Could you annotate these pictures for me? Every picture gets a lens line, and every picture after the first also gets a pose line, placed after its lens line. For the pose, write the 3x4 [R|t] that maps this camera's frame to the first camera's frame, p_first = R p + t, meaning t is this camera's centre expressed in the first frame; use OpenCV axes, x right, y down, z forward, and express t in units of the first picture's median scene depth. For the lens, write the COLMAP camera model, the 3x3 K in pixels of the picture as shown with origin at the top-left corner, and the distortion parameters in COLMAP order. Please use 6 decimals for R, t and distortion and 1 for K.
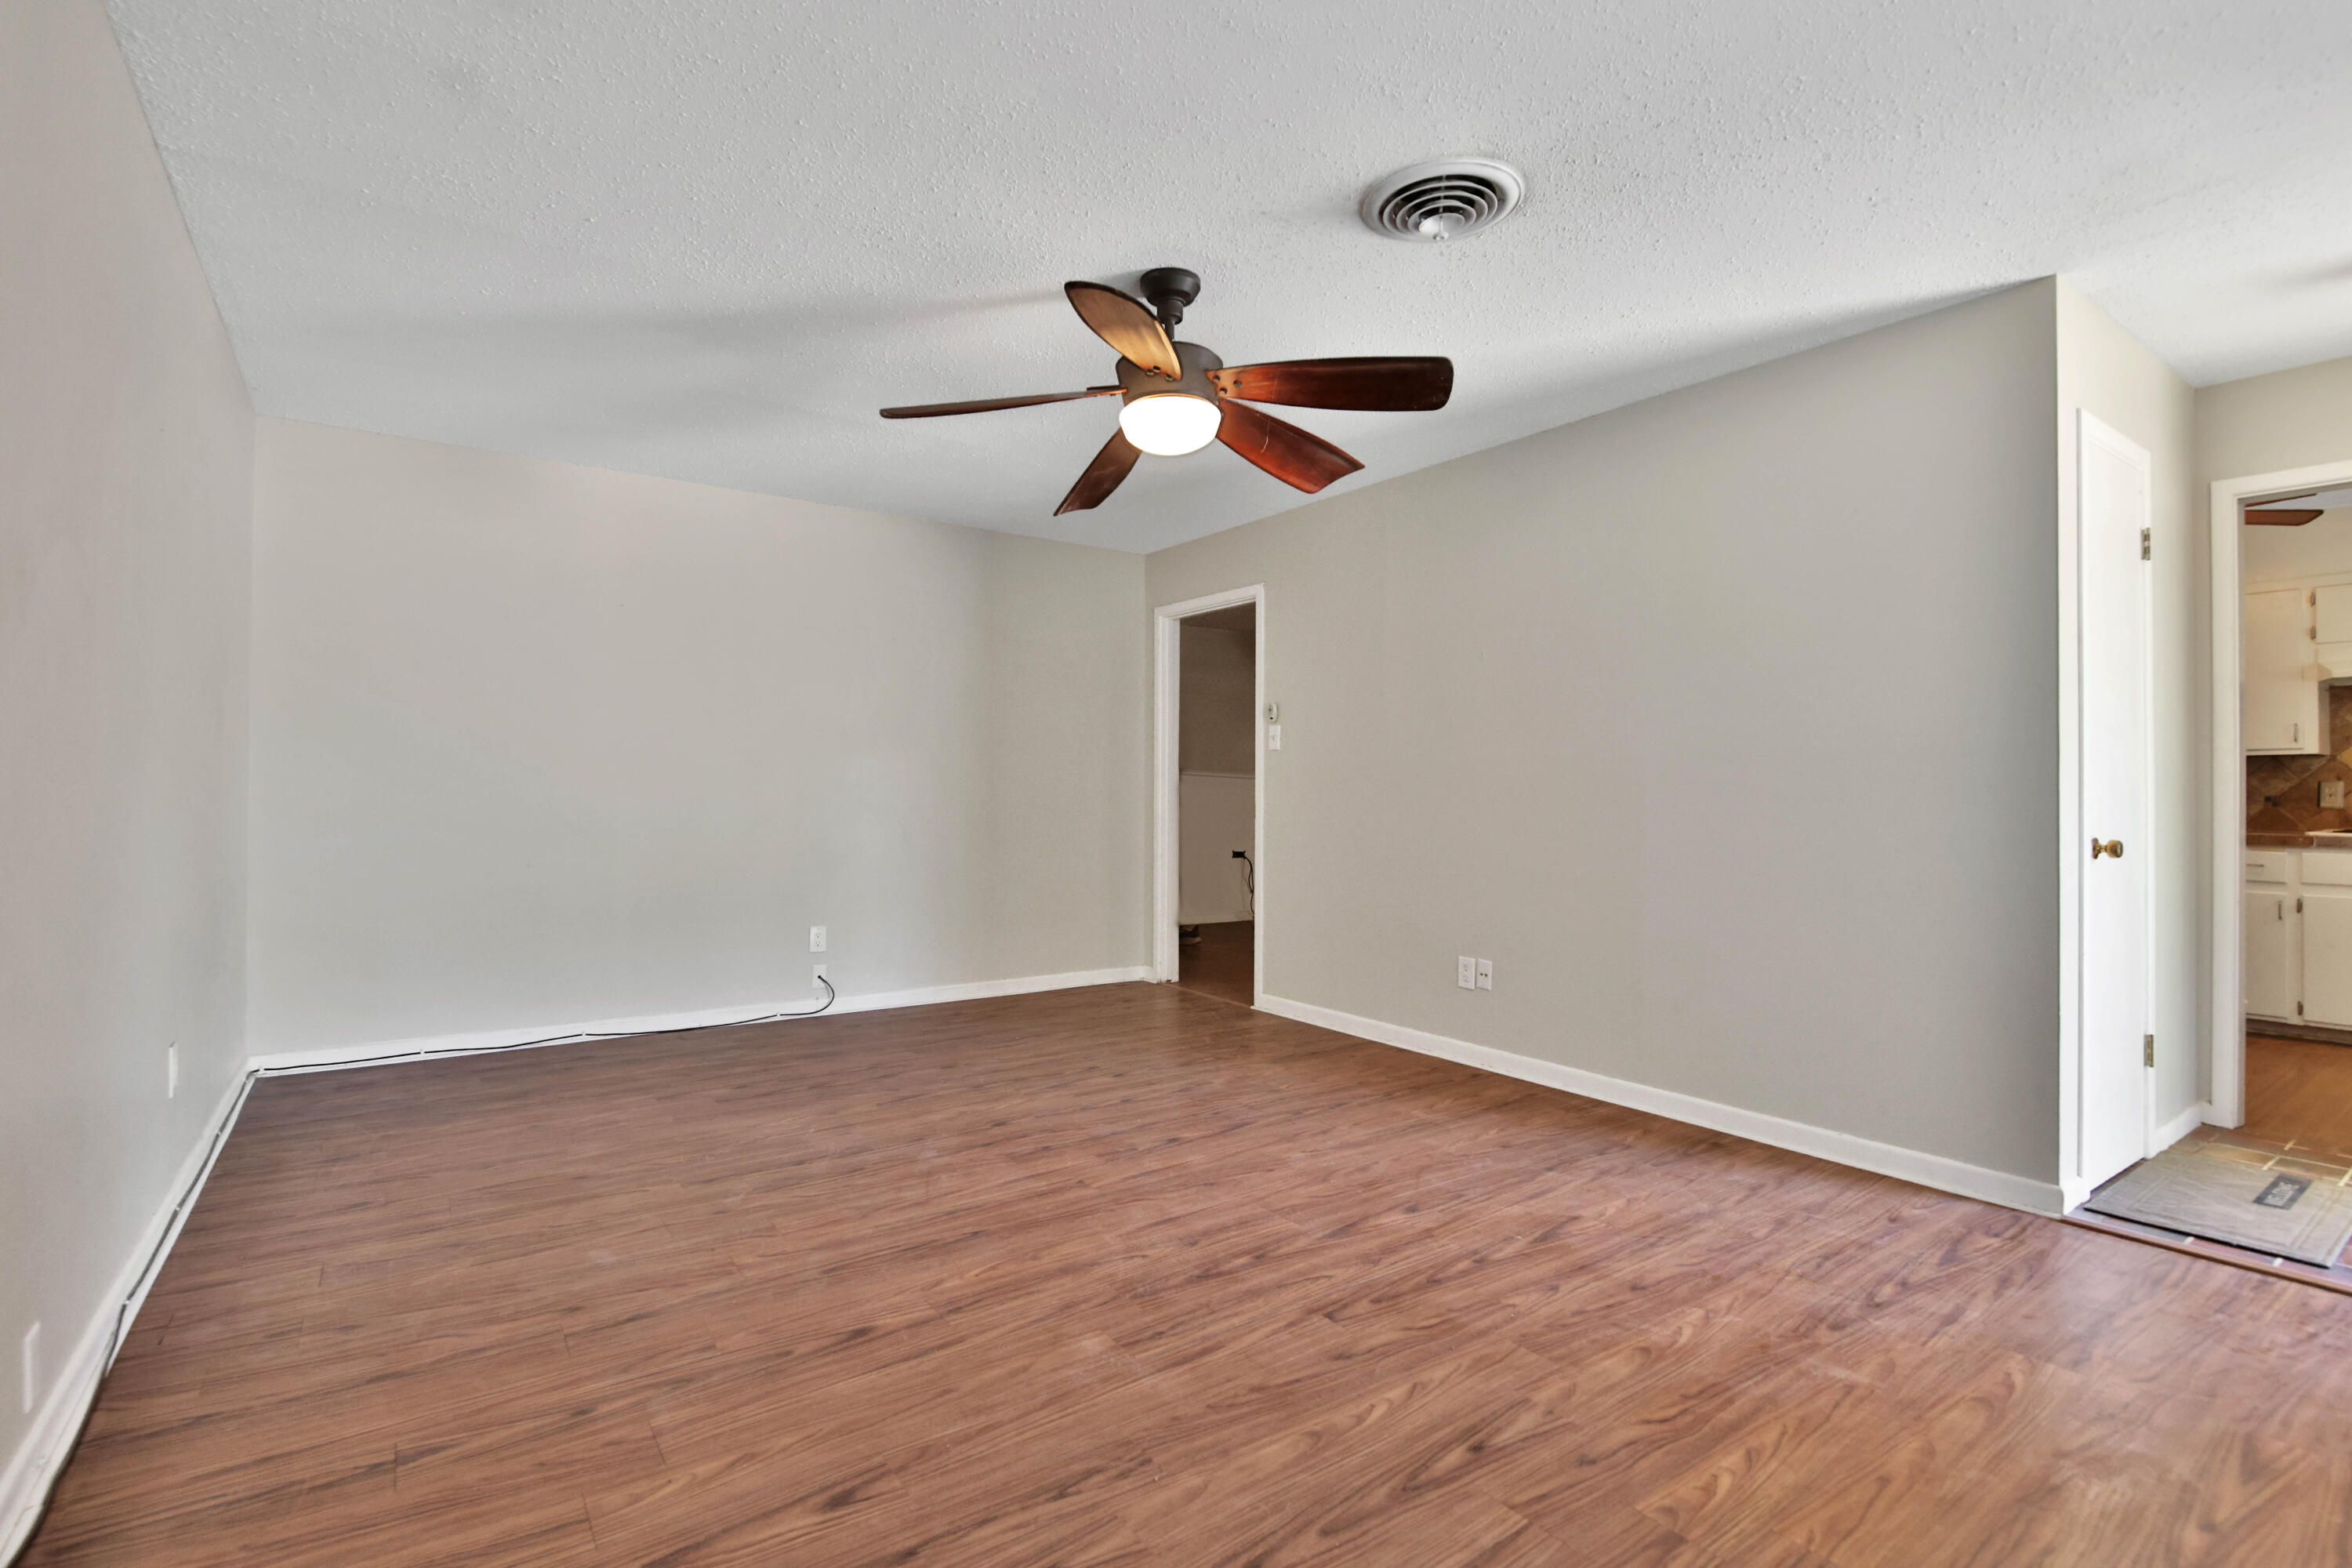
lens RADIAL K [[1087.7, 0, 1173.3], [0, 1087.7, 778.9], [0, 0, 1]] dist [-0.014736, 0.000027]
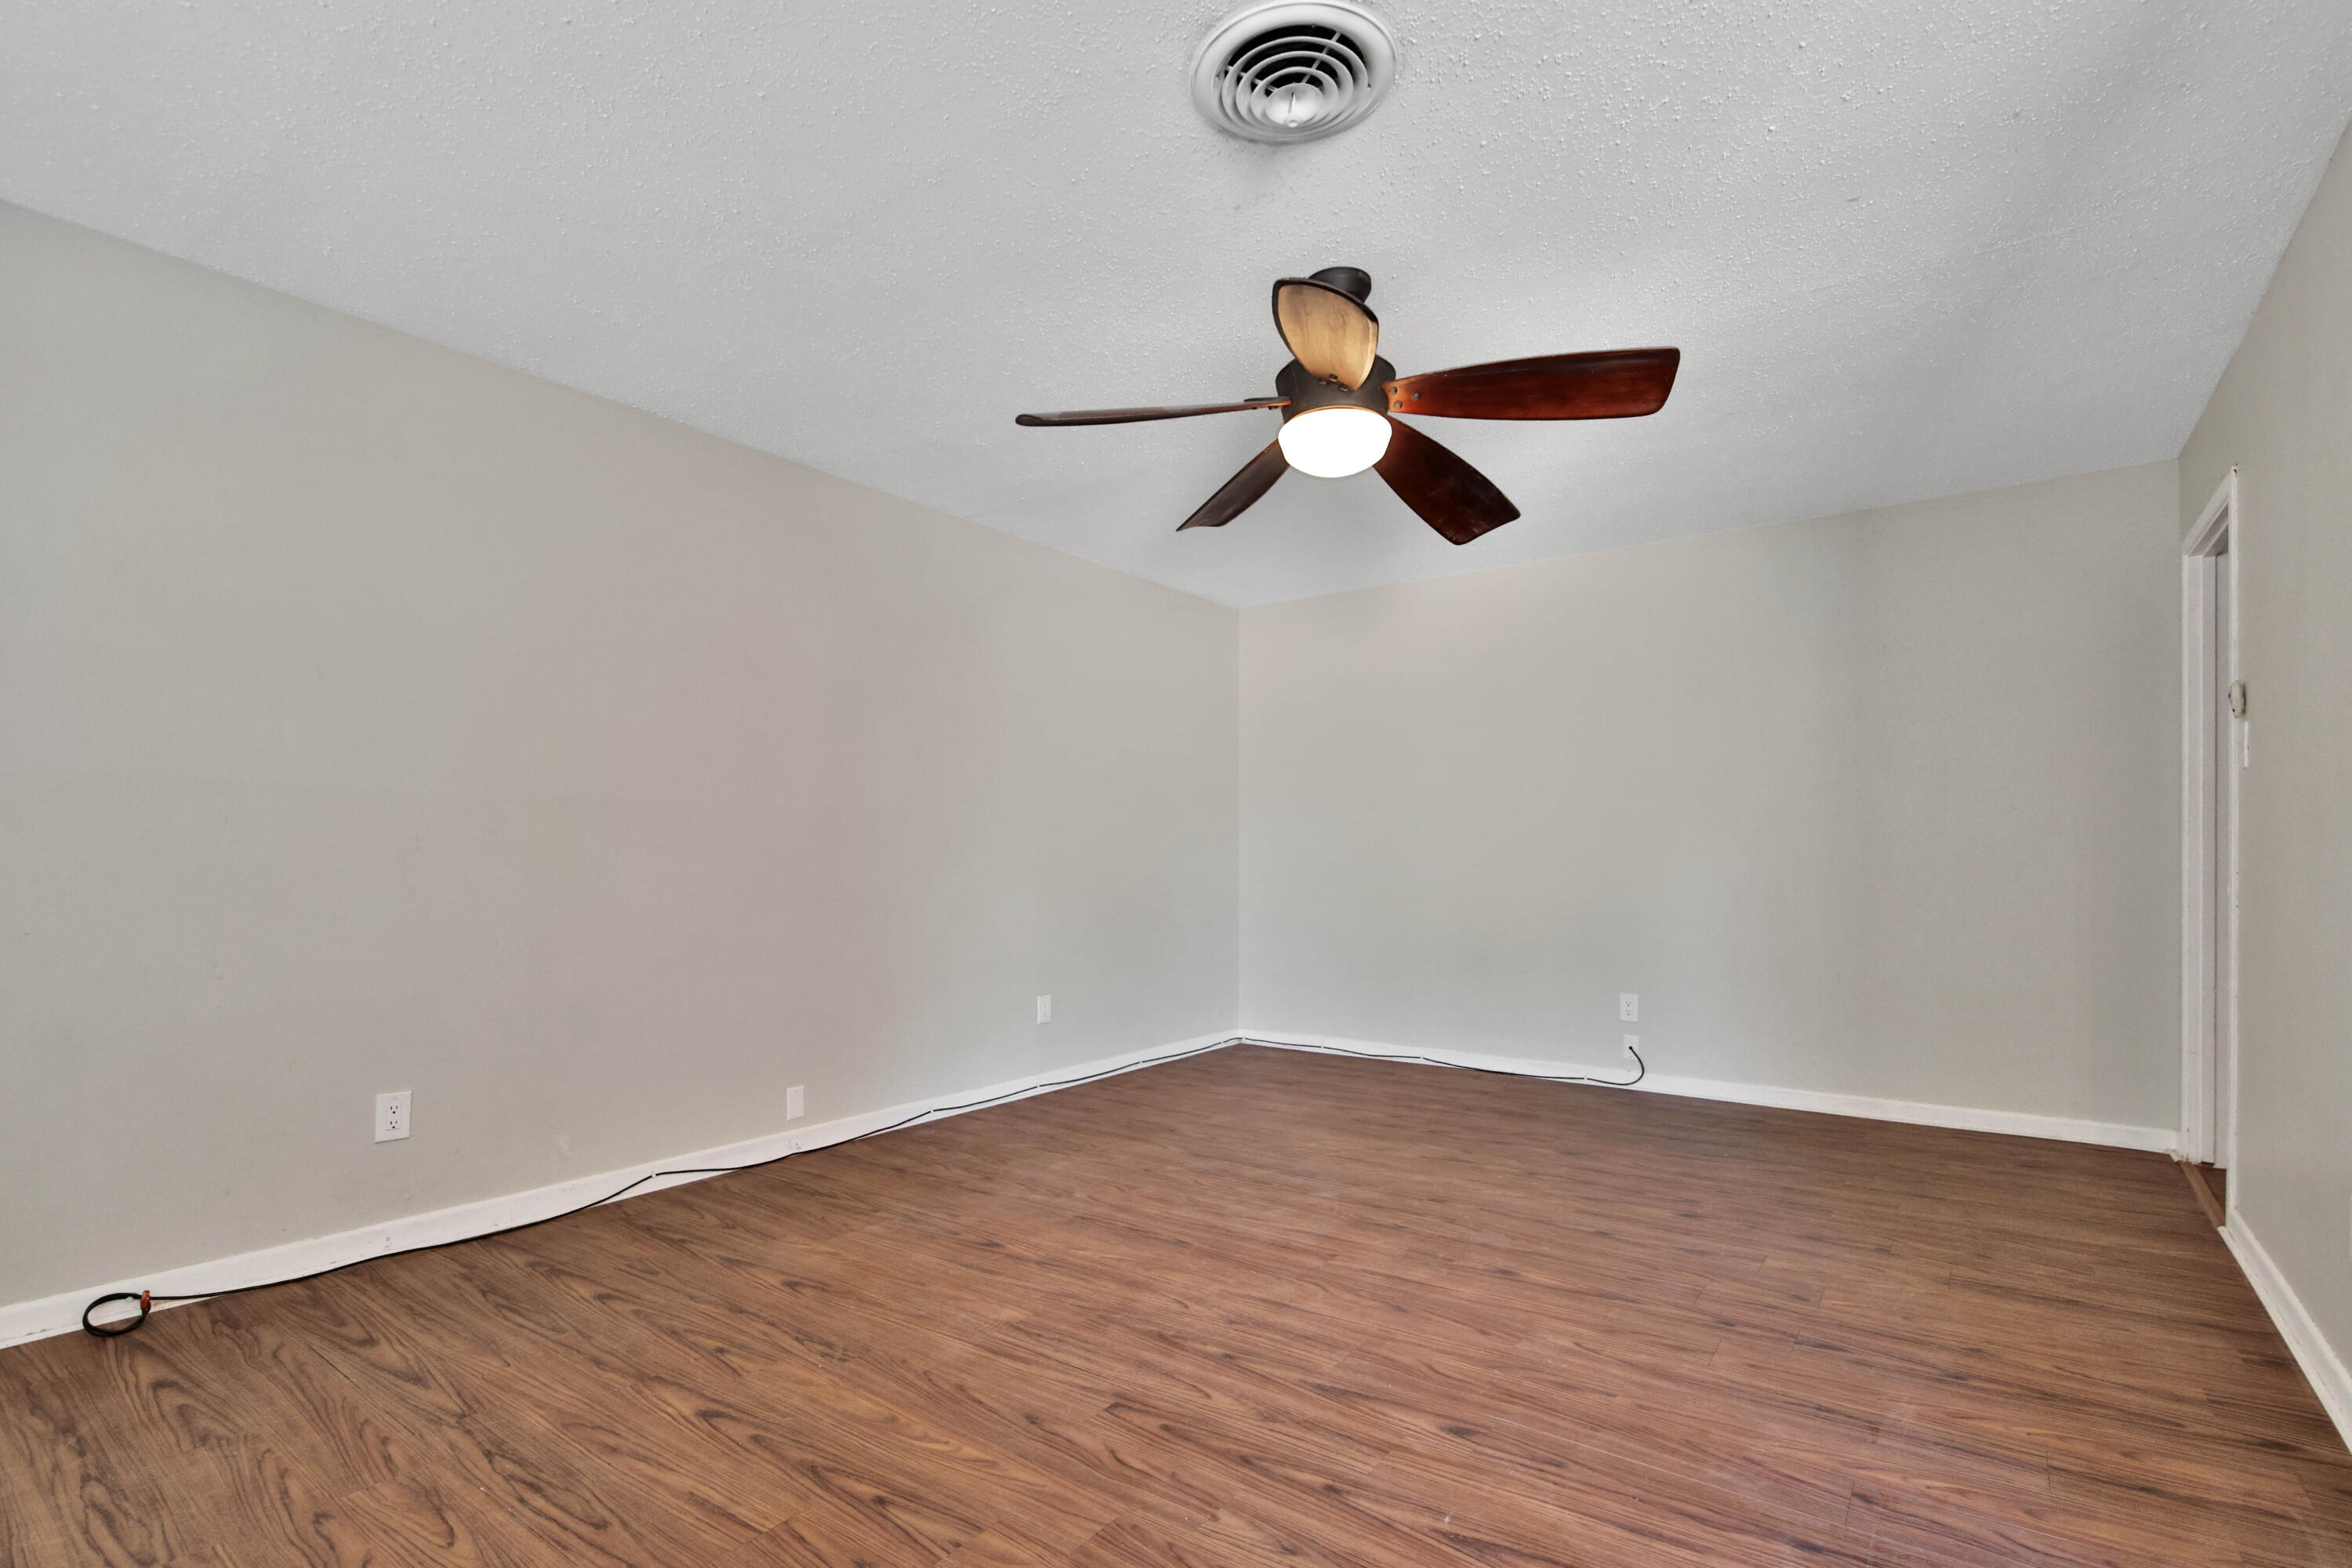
lens RADIAL K [[1120.7, 0, 1183.7], [0, 1120.7, 856.6], [0, 0, 1]] dist [-0.012895, -0.000300]
pose [[0.317977, -0.000284, -0.948099, 0.860065], [0.011529, 0.999927, 0.003567, 0.016922], [0.948028, -0.012065, 0.317957, 0.605809]]
